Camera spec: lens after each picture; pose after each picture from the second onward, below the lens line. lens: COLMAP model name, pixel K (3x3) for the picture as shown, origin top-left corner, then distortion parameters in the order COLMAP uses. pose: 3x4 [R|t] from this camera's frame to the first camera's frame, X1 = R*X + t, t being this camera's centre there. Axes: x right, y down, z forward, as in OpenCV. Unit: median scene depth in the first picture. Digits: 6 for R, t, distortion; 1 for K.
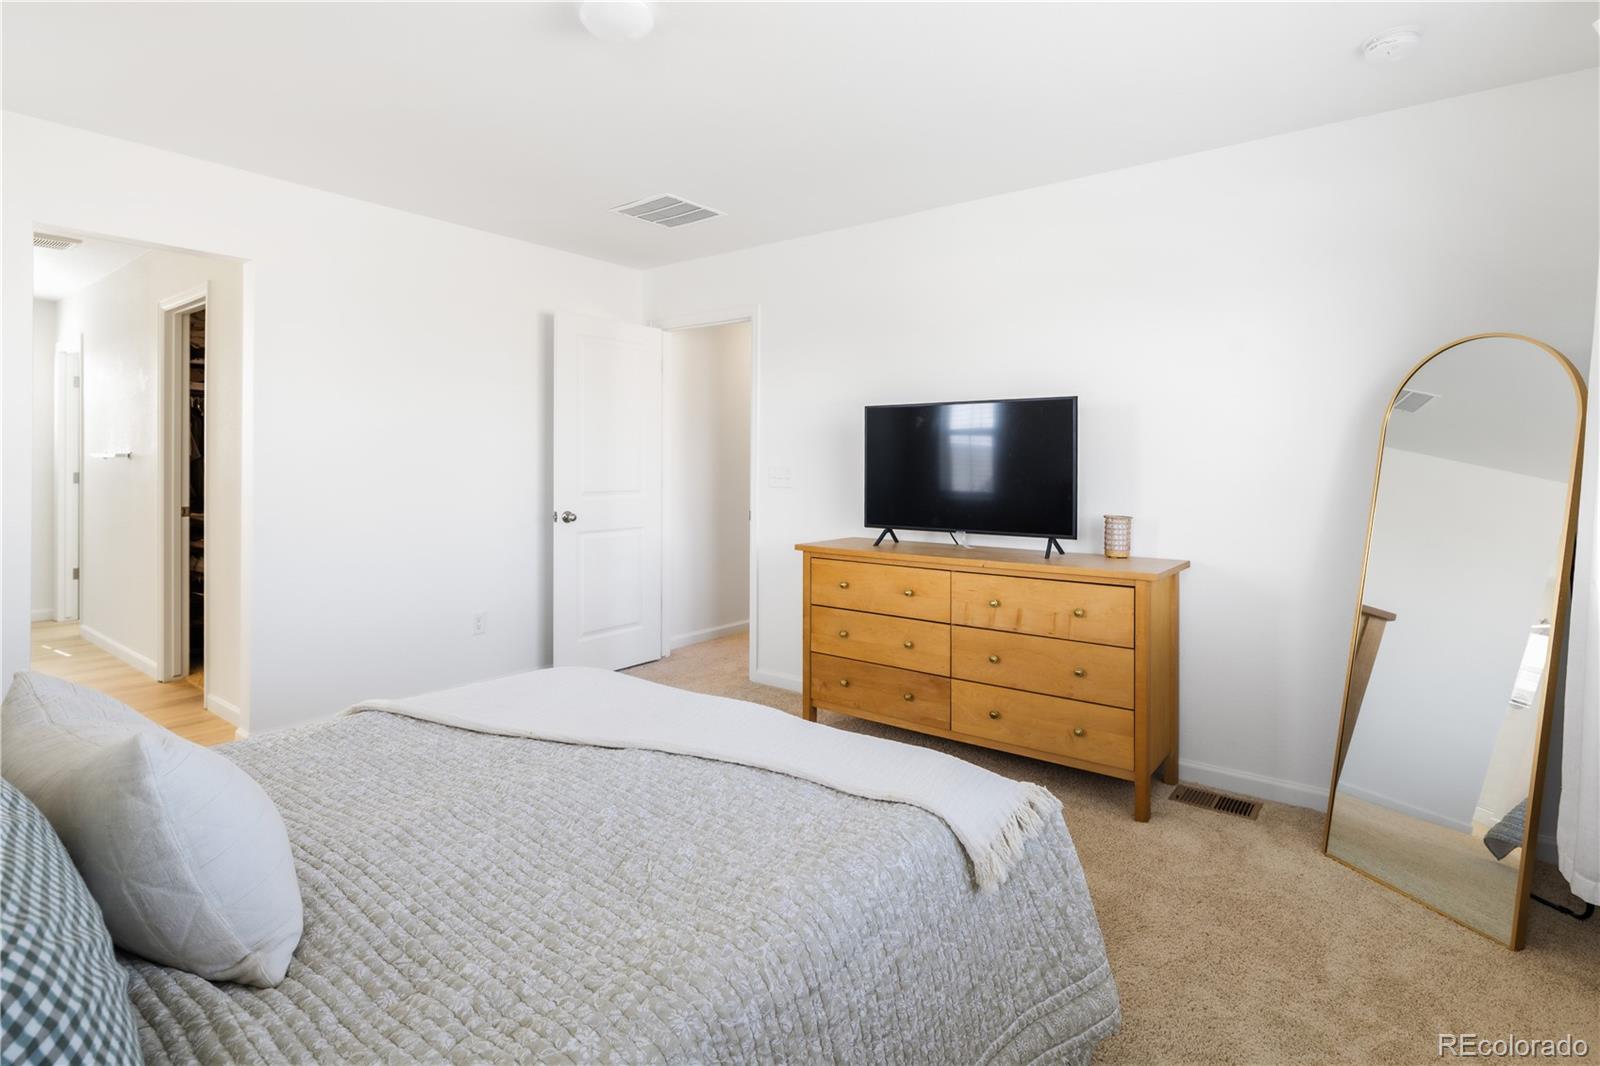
lens RADIAL K [[792.5, 0, 789.7], [0, 792.5, 449.1], [0, 0, 1]] dist [0.000502, -0.000442]
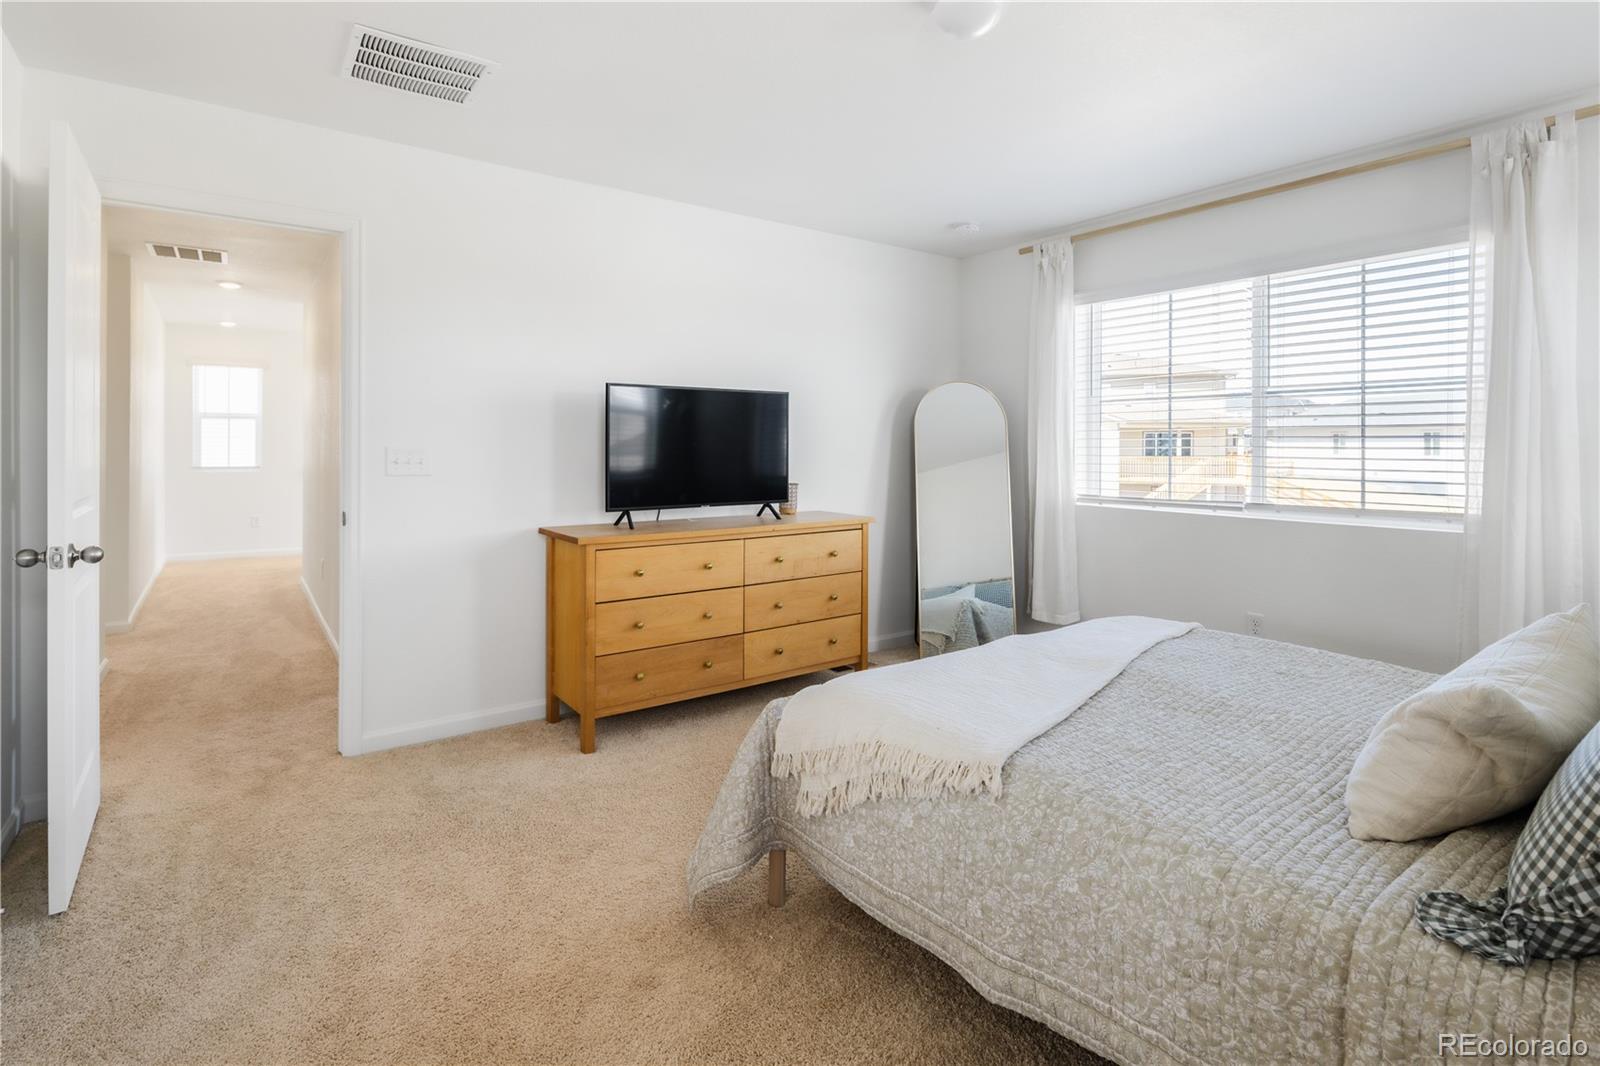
lens RADIAL K [[792.5, 0, 789.7], [0, 792.5, 449.1], [0, 0, 1]] dist [0.000502, -0.000442]
pose [[0.244829, -0.004419, 0.969556, -0.847575], [-0.024493, 0.999642, 0.010741, 0.010888], [-0.969257, -0.026377, 0.244633, 0.639723]]
